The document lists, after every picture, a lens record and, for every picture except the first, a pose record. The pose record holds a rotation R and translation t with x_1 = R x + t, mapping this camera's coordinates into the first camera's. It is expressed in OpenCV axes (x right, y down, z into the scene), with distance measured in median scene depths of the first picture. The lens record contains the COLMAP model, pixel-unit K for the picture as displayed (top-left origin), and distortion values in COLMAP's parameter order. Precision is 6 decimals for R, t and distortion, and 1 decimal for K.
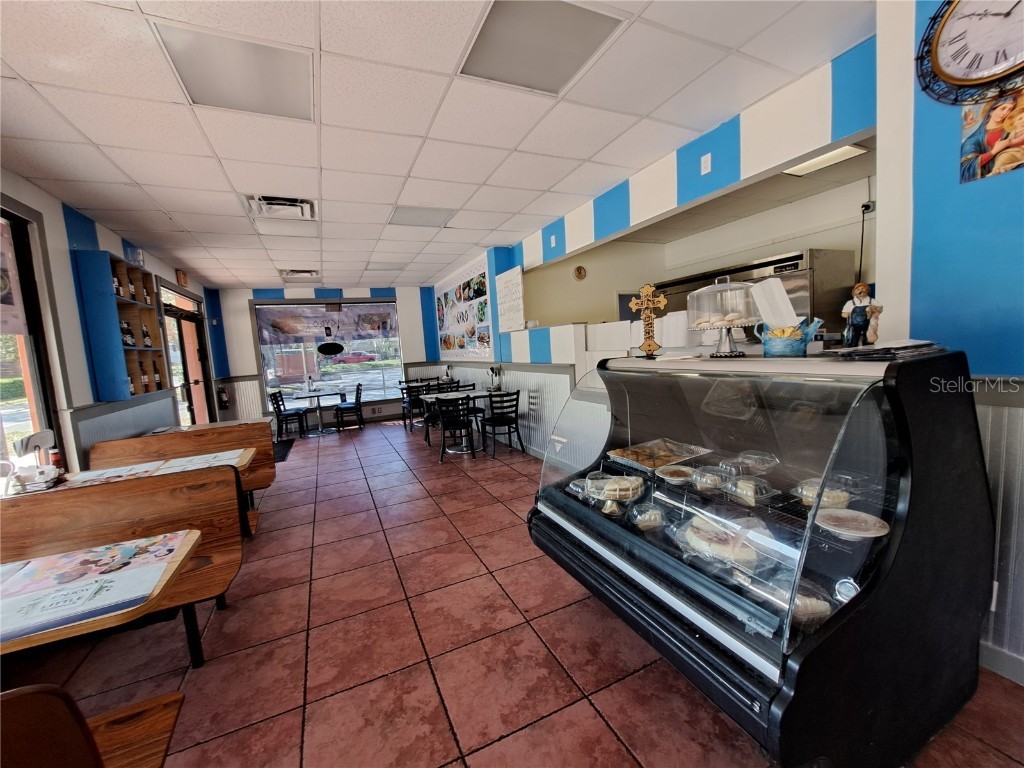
lens RADIAL K [[406.8, 0, 513.1], [0, 406.8, 386.6], [0, 0, 1]] dist [-0.008330, -0.003595]
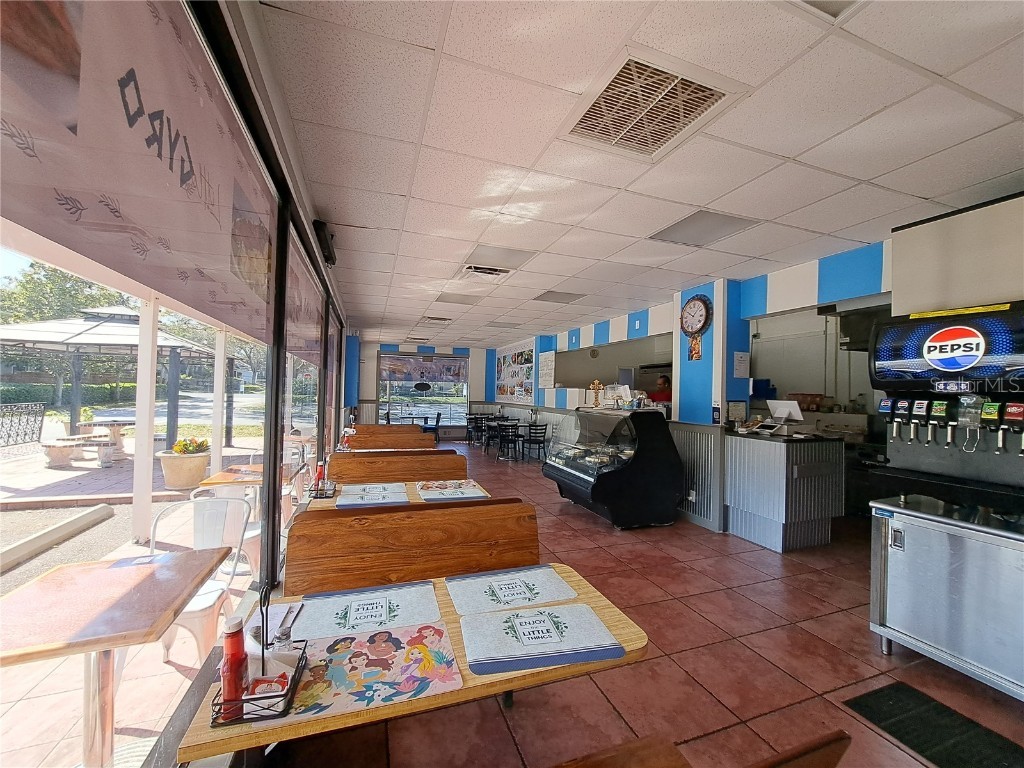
lens RADIAL K [[408.7, 0, 513.5], [0, 408.7, 385.7], [0, 0, 1]] dist [-0.013208, -0.000312]
pose [[0.991617, 0.086630, -0.095873, 0.021042], [-0.096971, 0.989295, -0.109051, 0.042546], [0.085399, 0.117434, 0.989402, -0.569180]]
